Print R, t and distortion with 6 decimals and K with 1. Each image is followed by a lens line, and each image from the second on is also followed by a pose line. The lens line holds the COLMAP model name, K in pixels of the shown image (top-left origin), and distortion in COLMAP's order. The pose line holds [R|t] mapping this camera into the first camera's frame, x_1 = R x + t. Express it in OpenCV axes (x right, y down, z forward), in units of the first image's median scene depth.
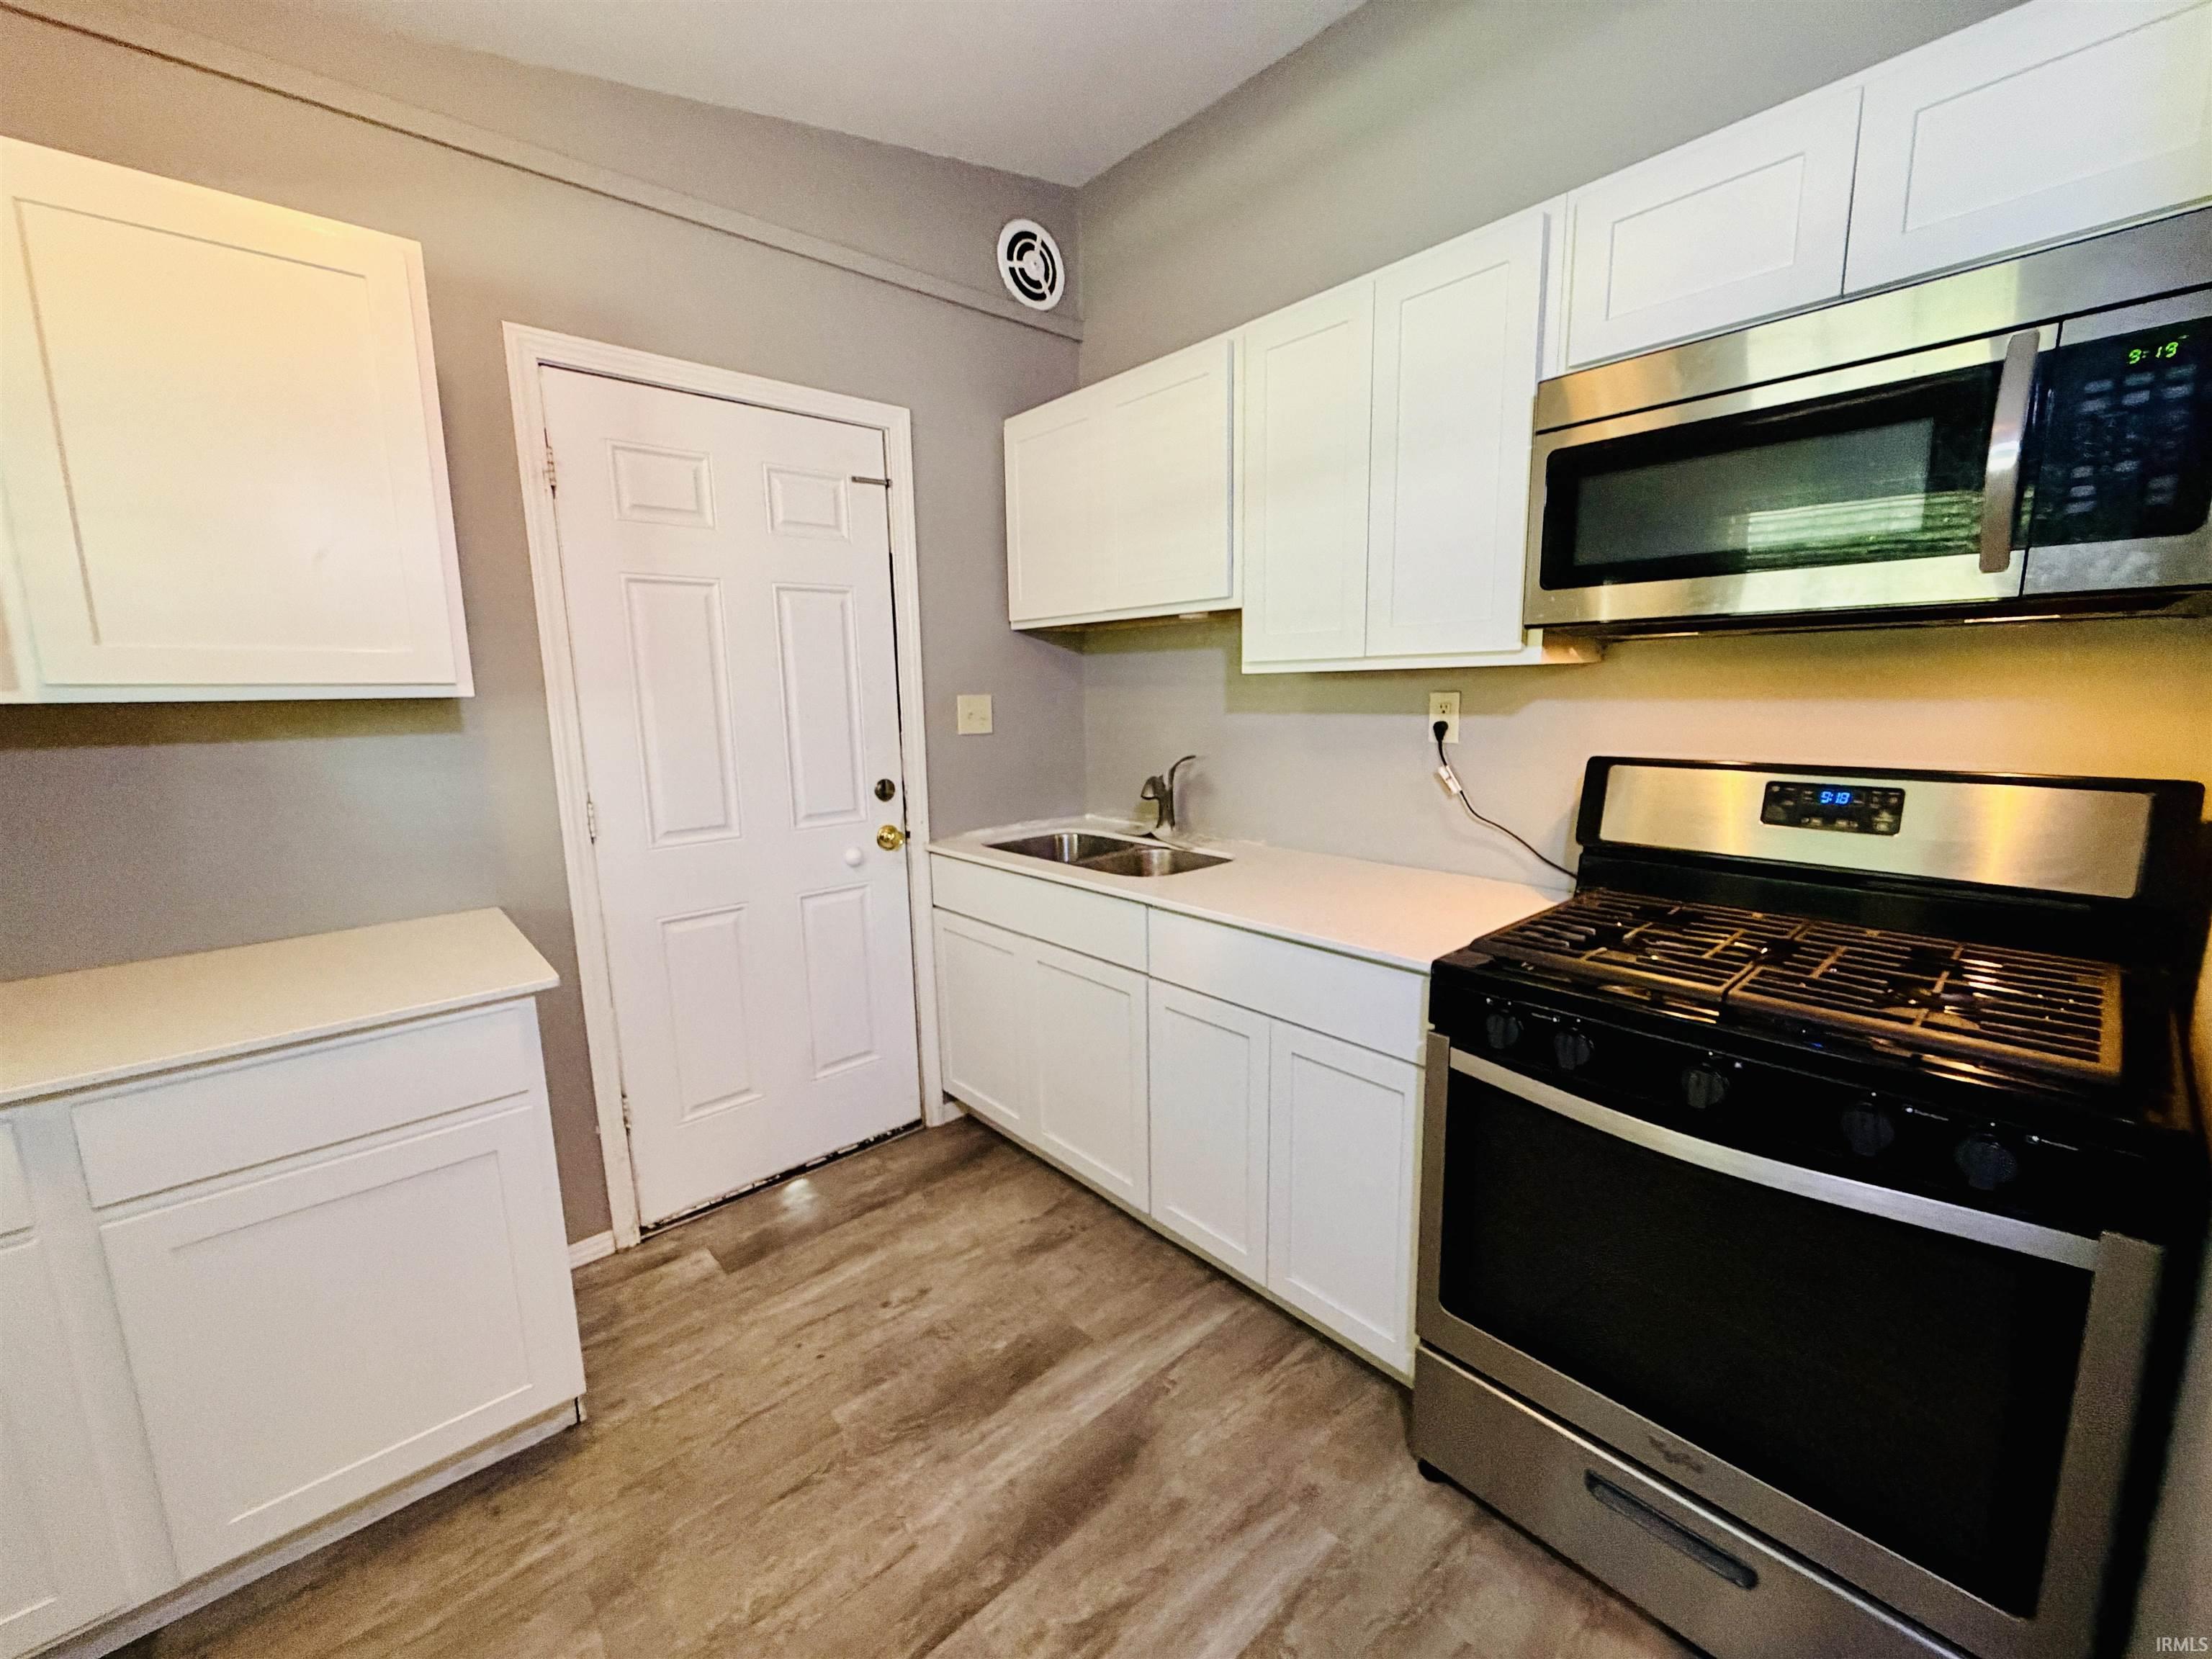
lens RADIAL K [[882.0, 0, 1103.3], [0, 882.0, 828.9], [0, 0, 1]] dist [-0.000169, -0.000323]
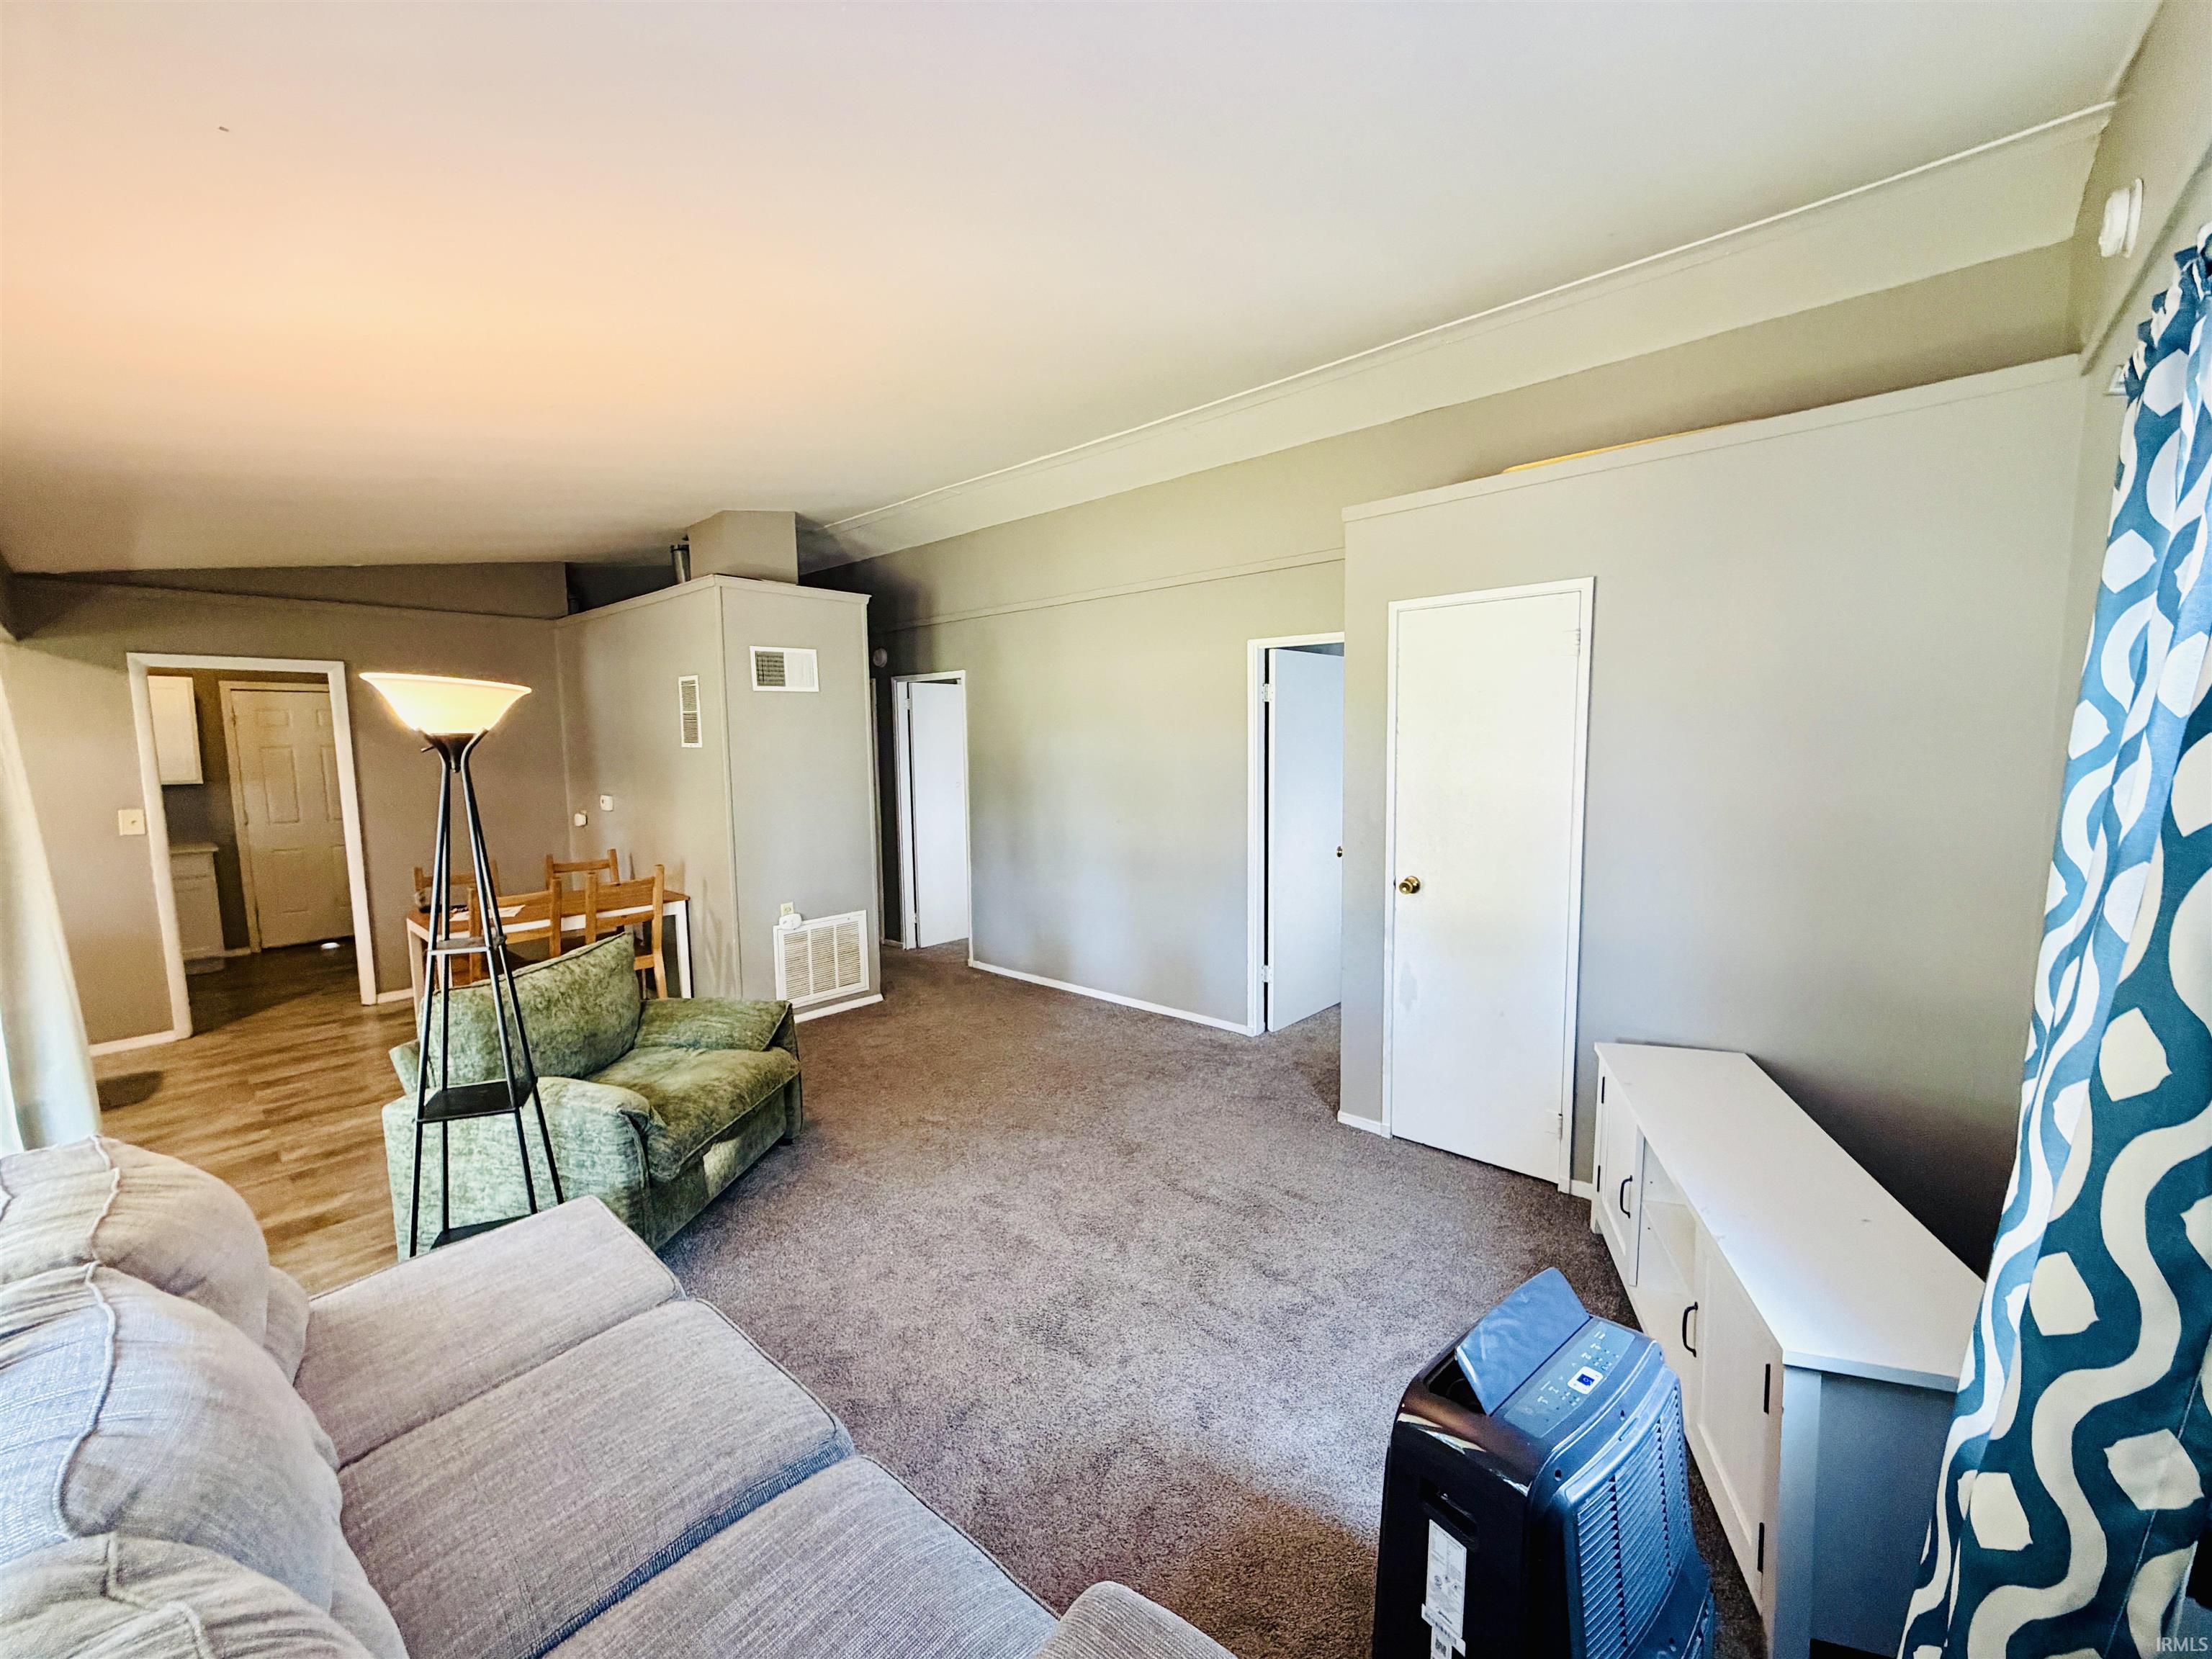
lens RADIAL K [[882.0, 0, 1103.7], [0, 882.0, 832.5], [0, 0, 1]] dist [-0.000169, -0.000323]
pose [[0.993077, -0.006582, 0.117278, 2.517739], [0.013246, 0.998335, -0.056133, 0.306509], [-0.116714, 0.057298, 0.991511, -3.001968]]
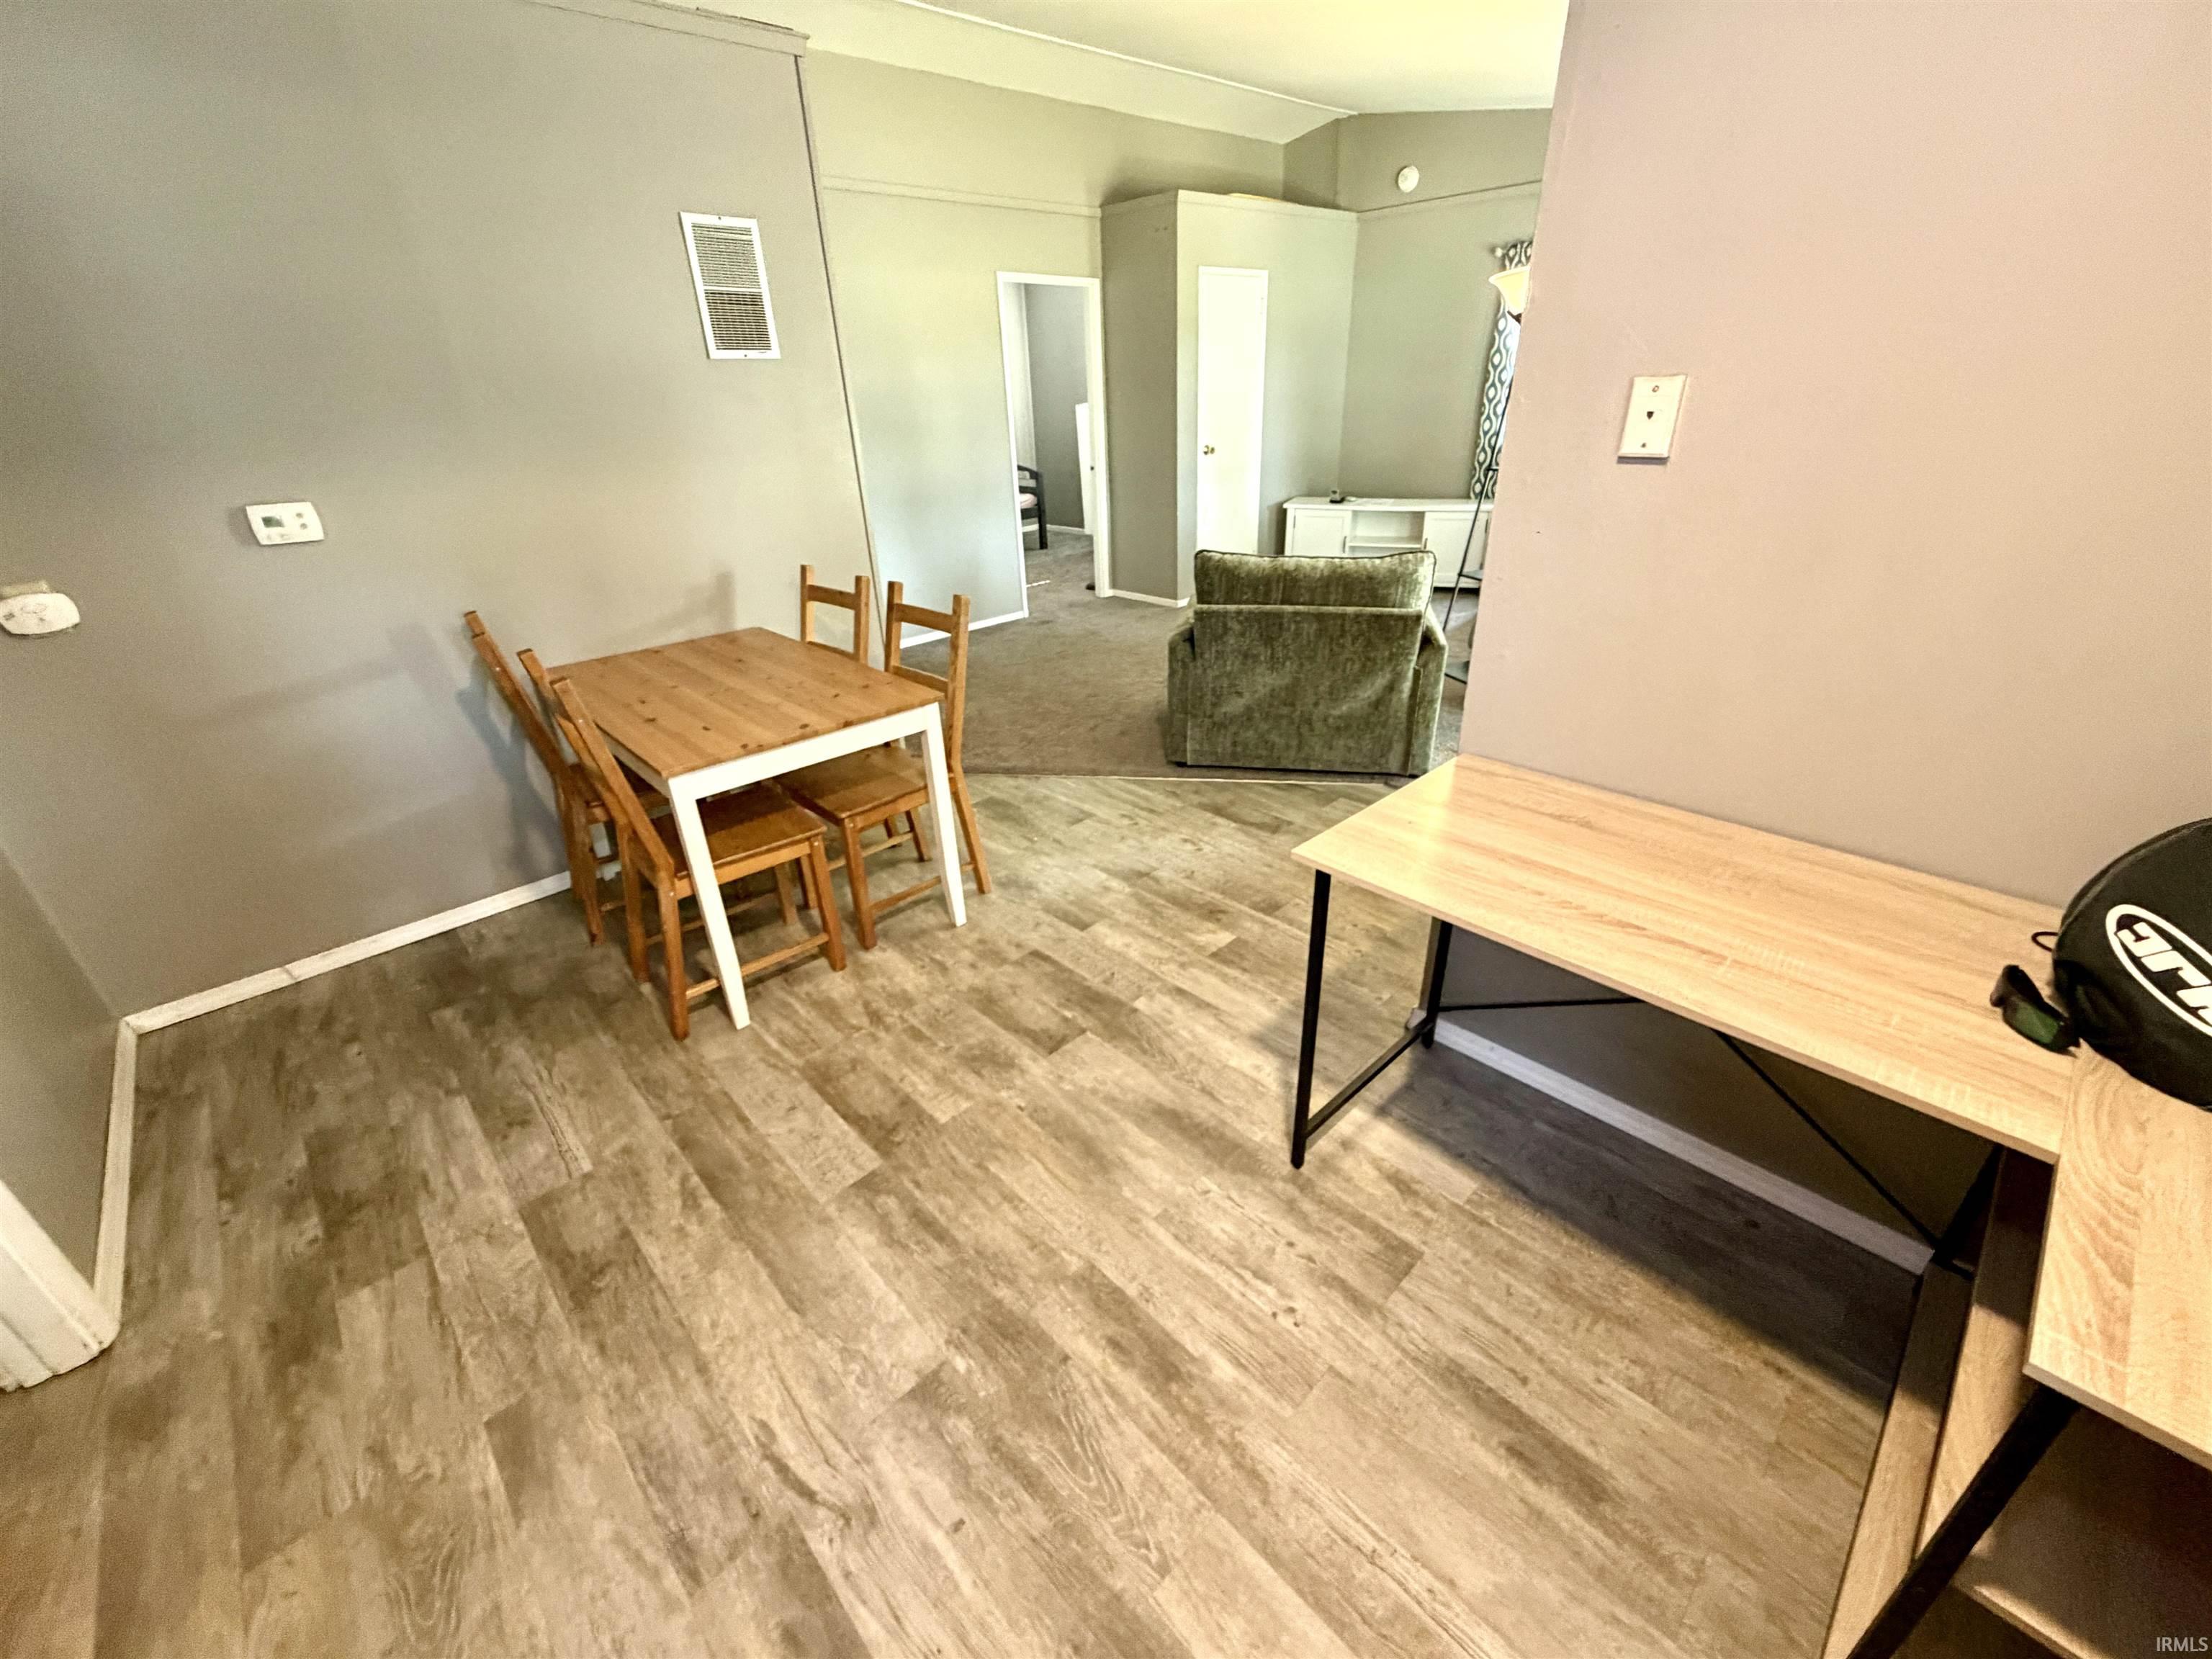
lens RADIAL K [[882.0, 0, 1099.0], [0, 882.0, 830.5], [0, 0, 1]] dist [-0.000169, -0.000323]
pose [[-0.030657, -0.433138, 0.900806, -0.191533], [0.199841, 0.880377, 0.430116, 0.077269], [-0.979349, 0.193204, 0.059569, -0.797441]]
